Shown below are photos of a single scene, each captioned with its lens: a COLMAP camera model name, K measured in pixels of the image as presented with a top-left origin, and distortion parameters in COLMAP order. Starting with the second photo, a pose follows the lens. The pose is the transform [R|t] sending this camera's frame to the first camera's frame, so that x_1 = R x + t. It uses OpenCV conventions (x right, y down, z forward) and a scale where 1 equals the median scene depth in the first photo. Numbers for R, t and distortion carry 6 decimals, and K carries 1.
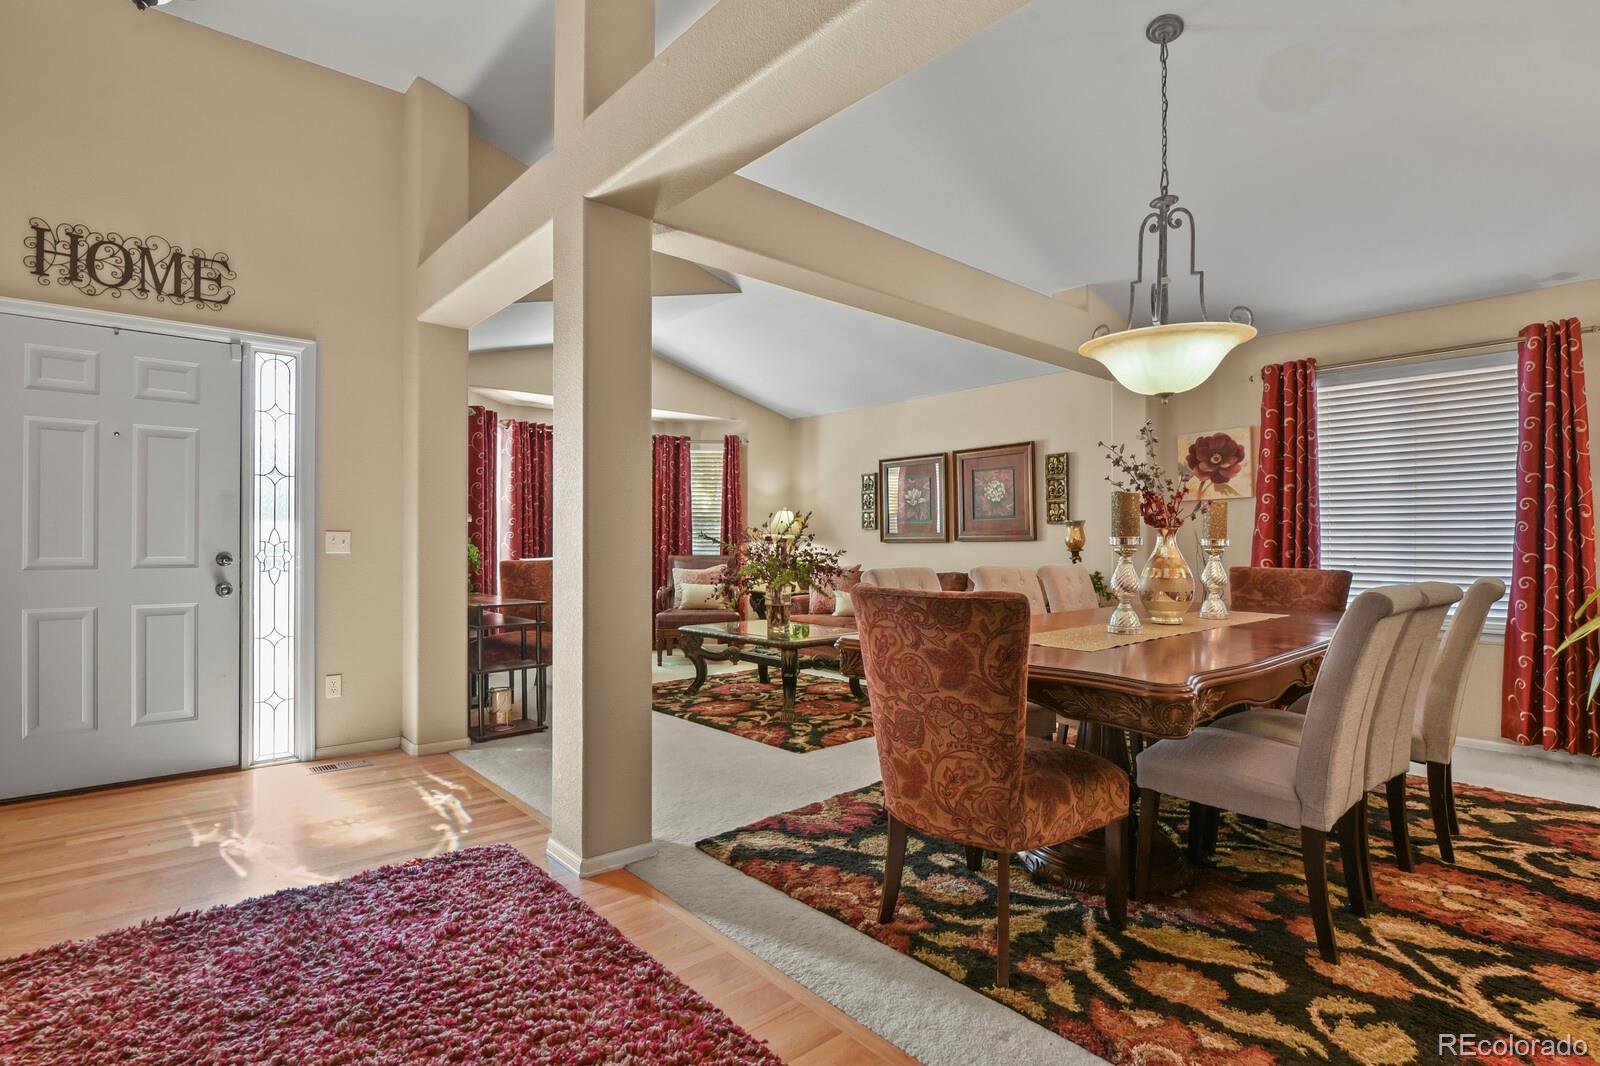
lens RADIAL K [[774.8, 0, 802.7], [0, 774.8, 538.3], [0, 0, 1]] dist [-0.008518, -0.005708]
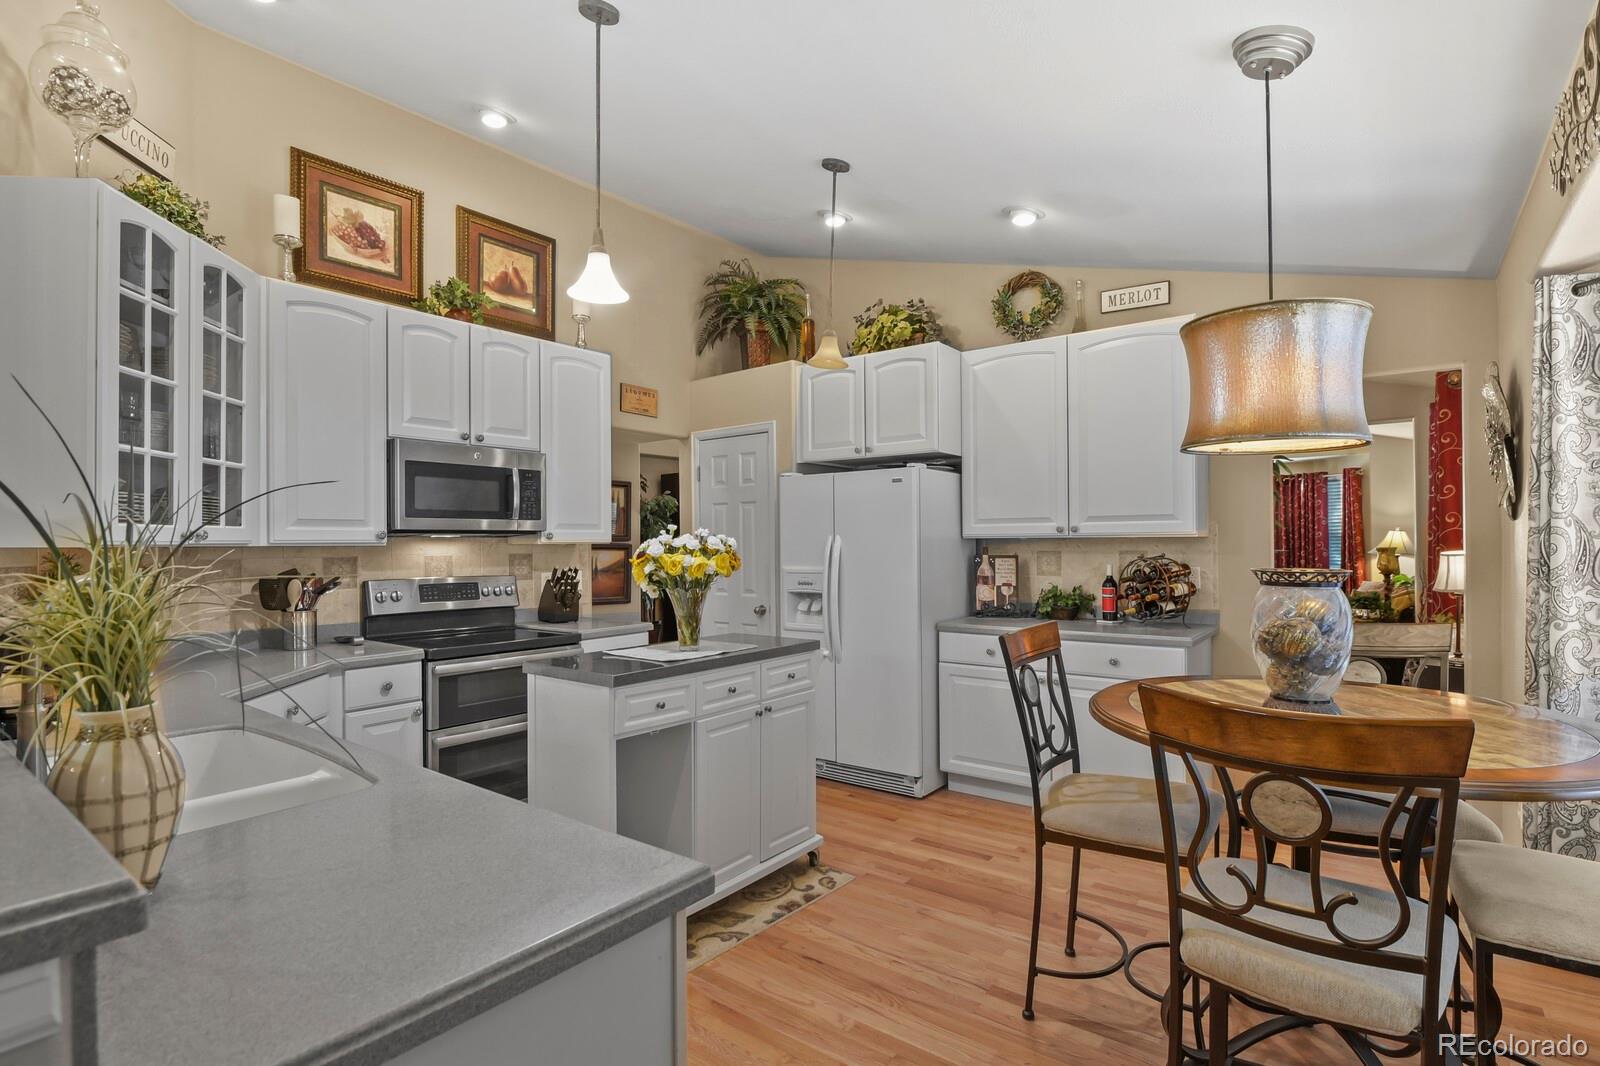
lens RADIAL K [[774.8, 0, 802.7], [0, 774.8, 538.3], [0, 0, 1]] dist [-0.008518, -0.005708]
pose [[0.189800, -0.007964, -0.981790, 1.197412], [0.010415, 0.999927, -0.006098, -0.035846], [0.981767, -0.009068, 0.189870, -0.071969]]
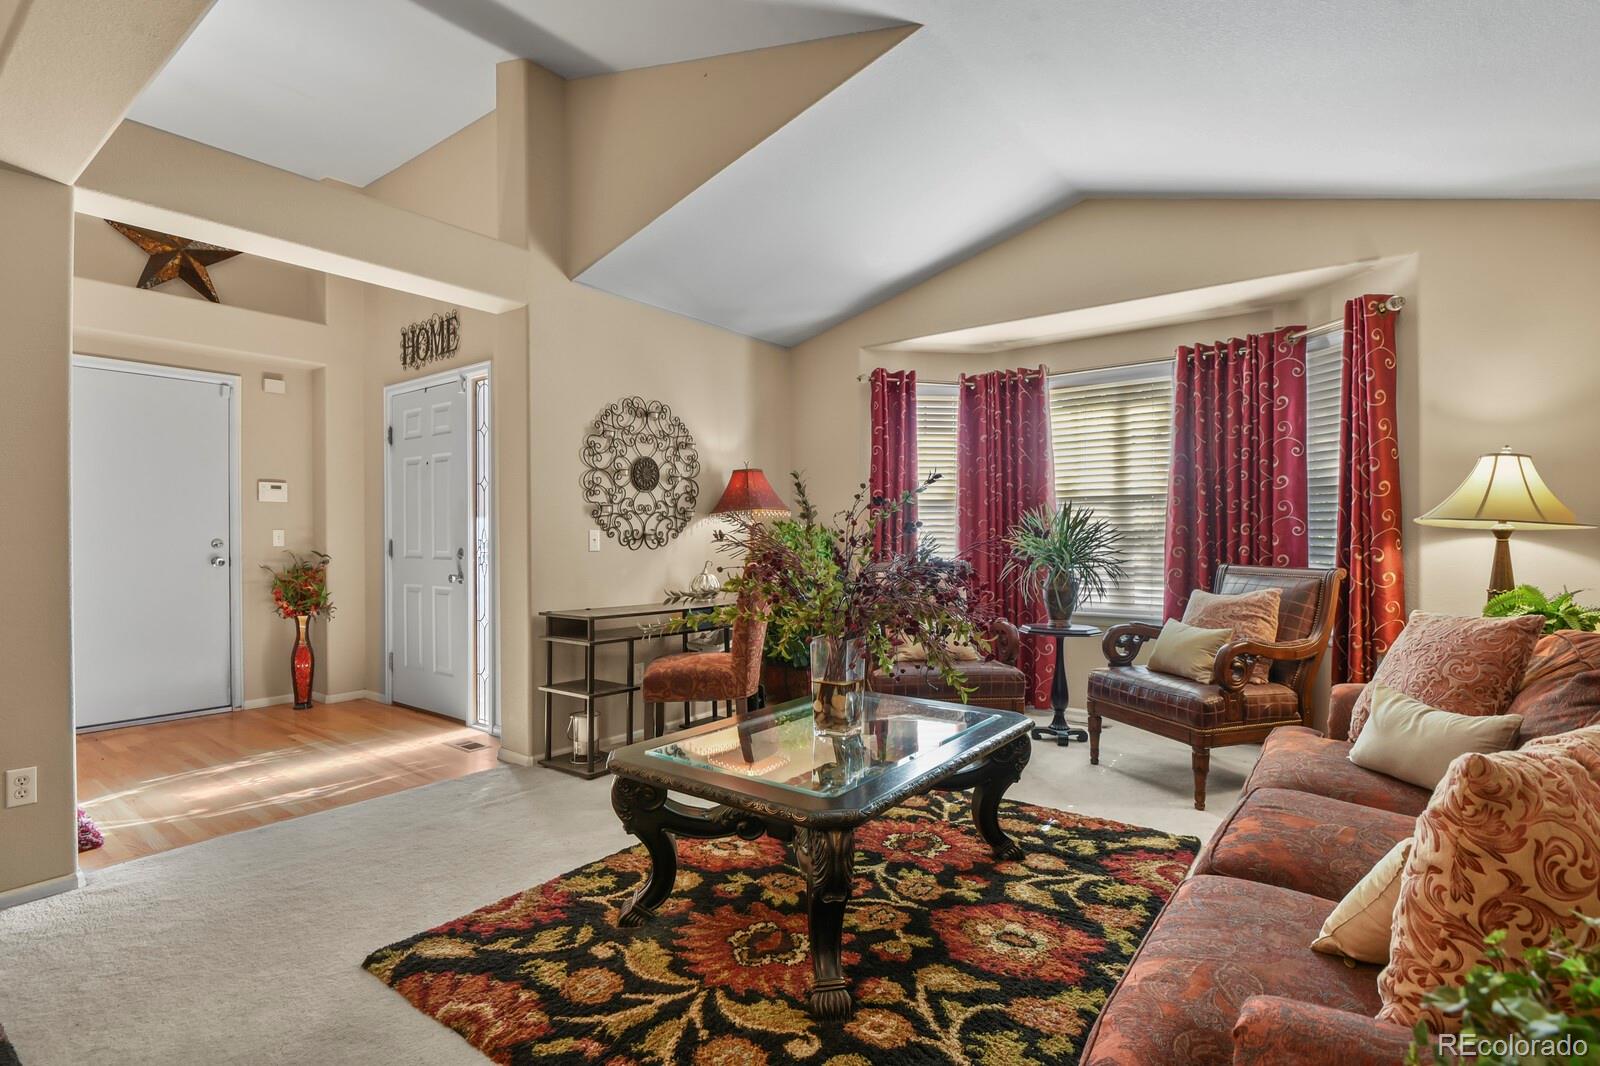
lens RADIAL K [[774.8, 0, 802.7], [0, 774.8, 538.3], [0, 0, 1]] dist [-0.008518, -0.005708]
pose [[0.202665, 0.001232, -0.979247, 0.357745], [0.006509, 0.999975, 0.002605, 0.001242], [0.979227, -0.006902, 0.202652, 0.782366]]
